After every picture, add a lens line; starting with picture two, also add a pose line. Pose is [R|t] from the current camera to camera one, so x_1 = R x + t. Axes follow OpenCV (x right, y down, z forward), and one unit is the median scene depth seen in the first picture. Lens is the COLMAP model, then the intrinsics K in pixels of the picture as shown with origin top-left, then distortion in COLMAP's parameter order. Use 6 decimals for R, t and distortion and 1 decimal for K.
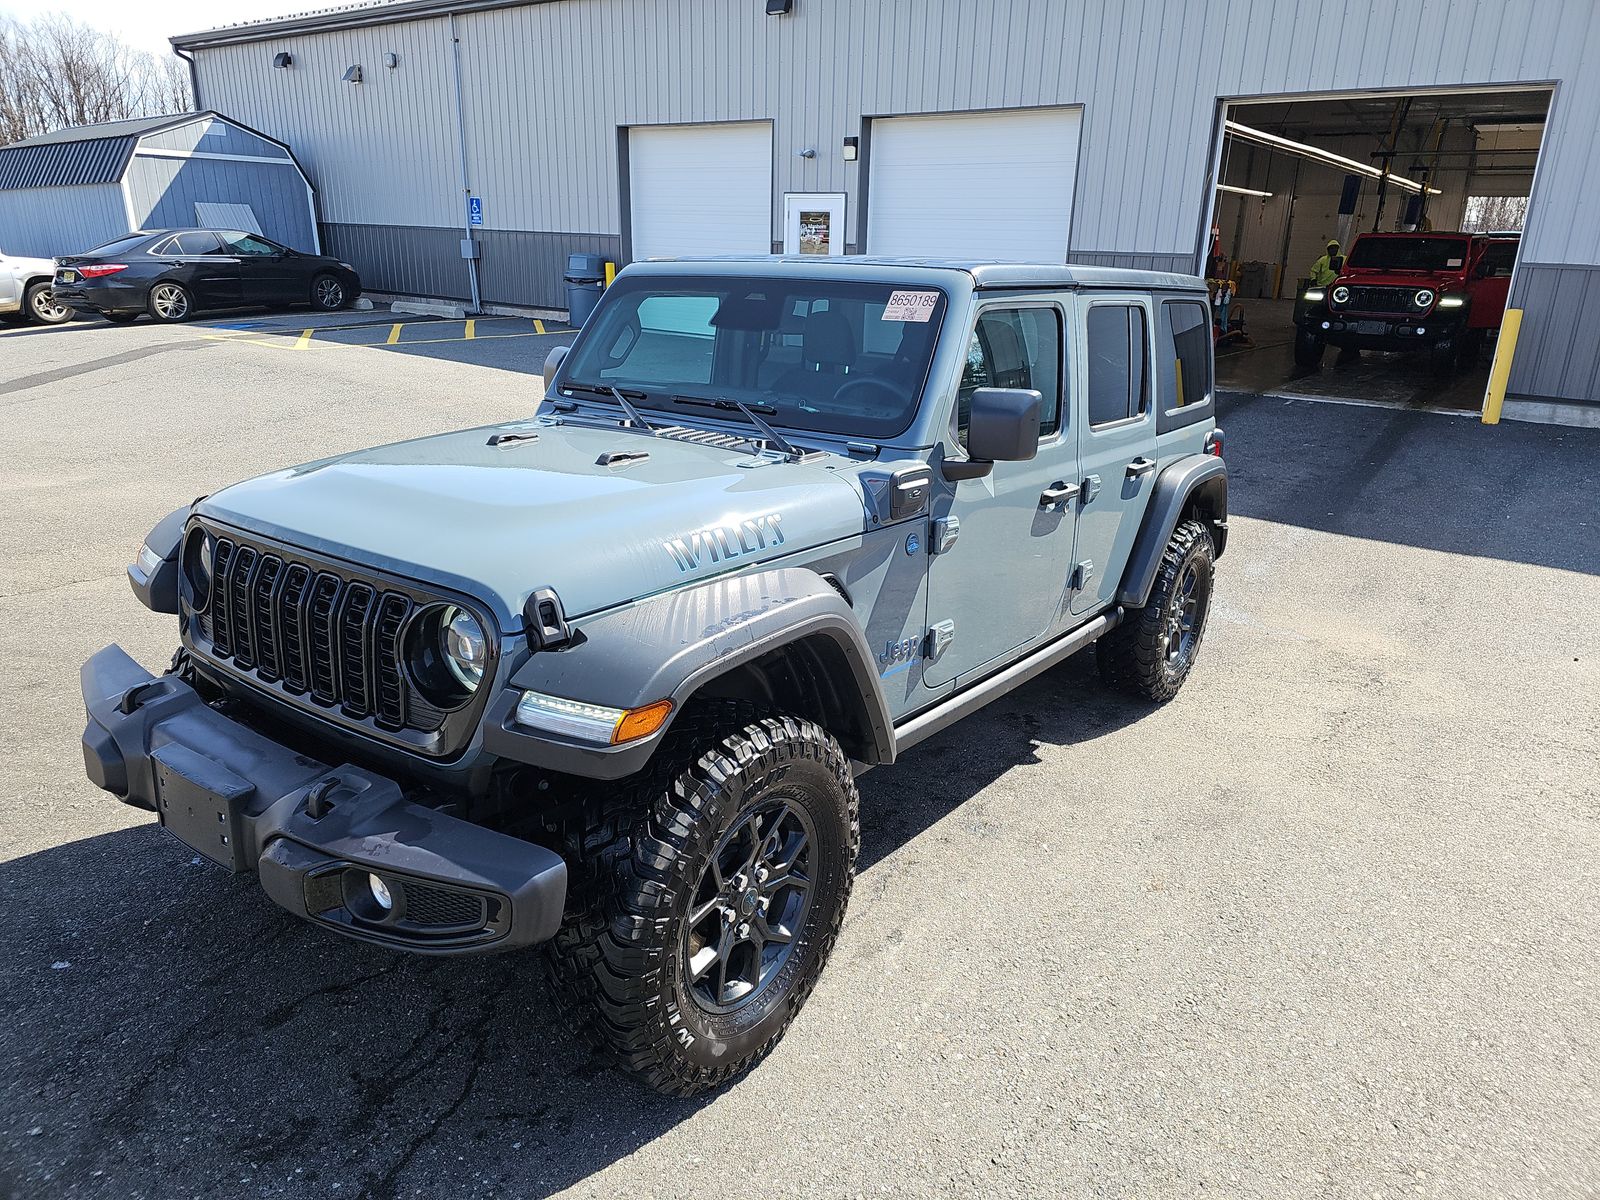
lens RADIAL K [[1054.9, 0, 842.5], [0, 1054.9, 600.9], [0, 0, 1]] dist [0.058060, -0.050682]
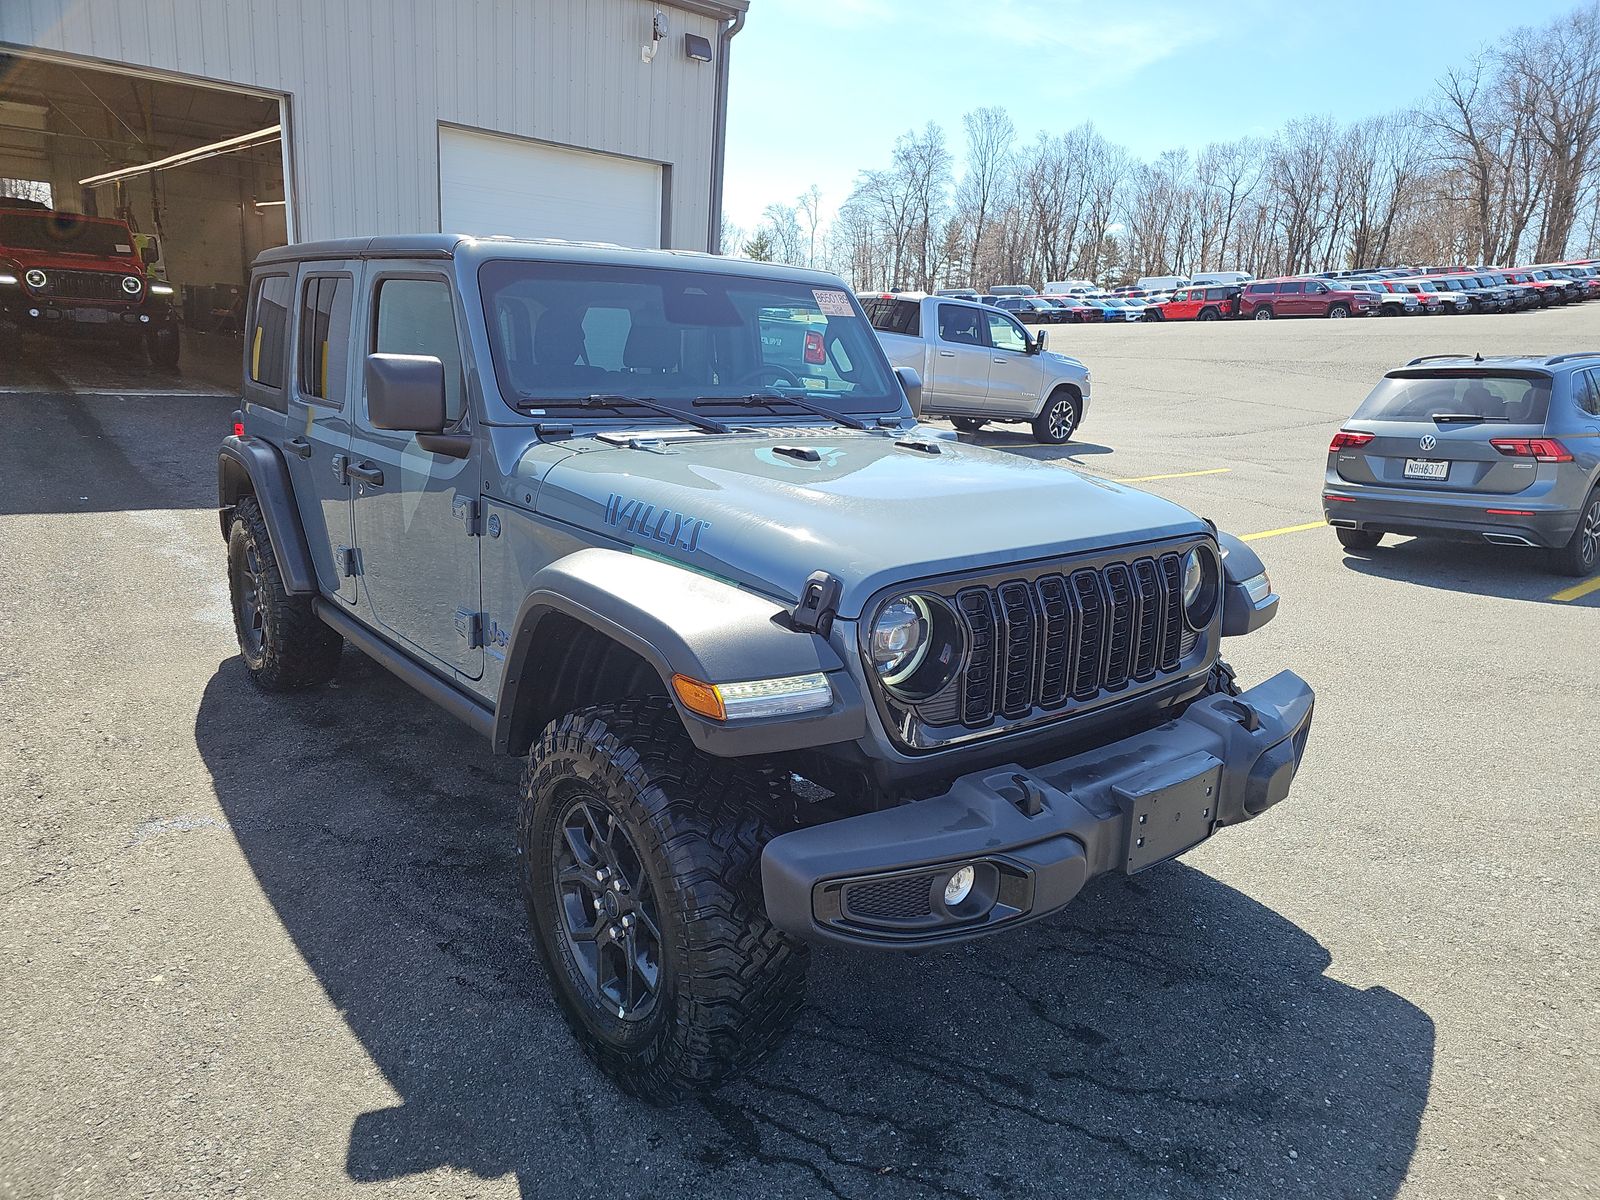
lens RADIAL K [[1069.5, 0, 802.7], [0, 1069.5, 617.4], [0, 0, 1]] dist [0.049616, -0.042509]
pose [[0.242848, -0.268300, 0.932223, -0.302305], [0.245429, 0.946719, 0.208537, -0.052962], [-0.938504, 0.178151, 0.295758, 0.191948]]
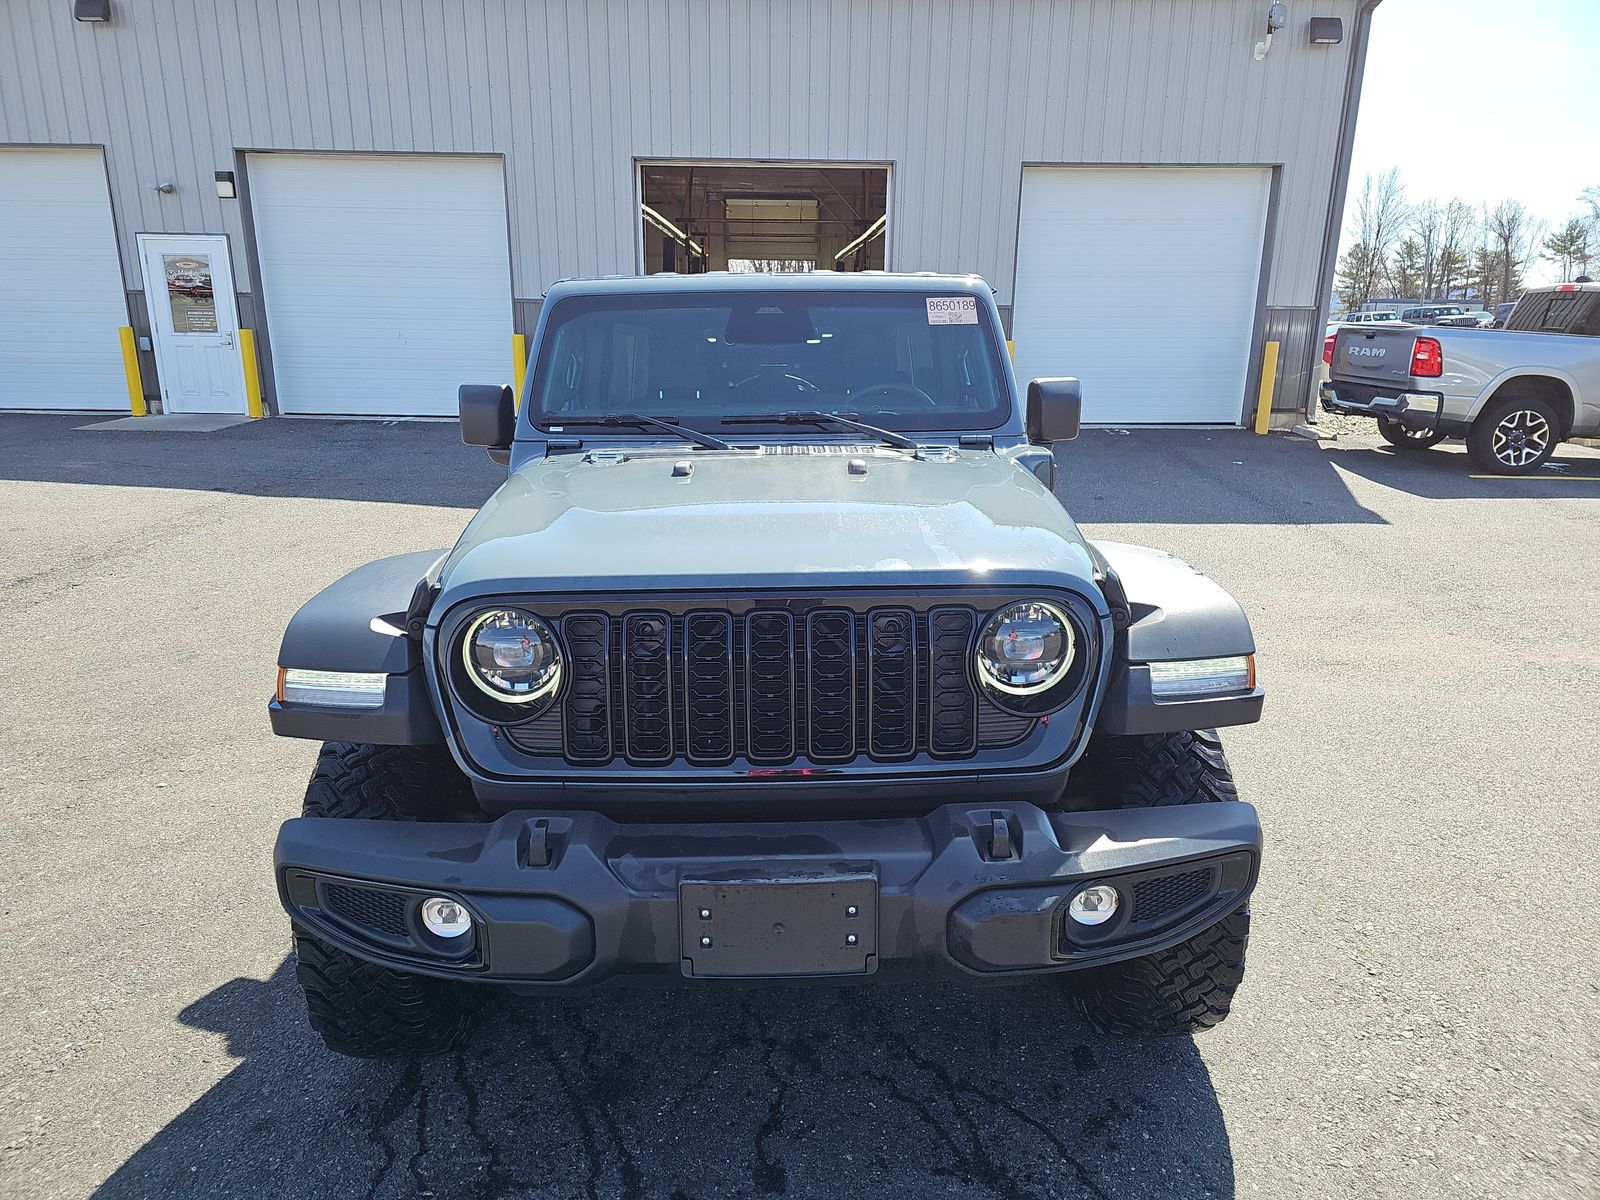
lens RADIAL K [[1058.3, 0, 794.4], [0, 1058.3, 605.2], [0, 0, 1]] dist [0.055174, -0.052647]
pose [[0.794813, -0.178389, 0.580043, -0.194857], [0.207321, 0.978130, 0.016733, -0.010016], [-0.570343, 0.106955, 0.814414, 0.064990]]
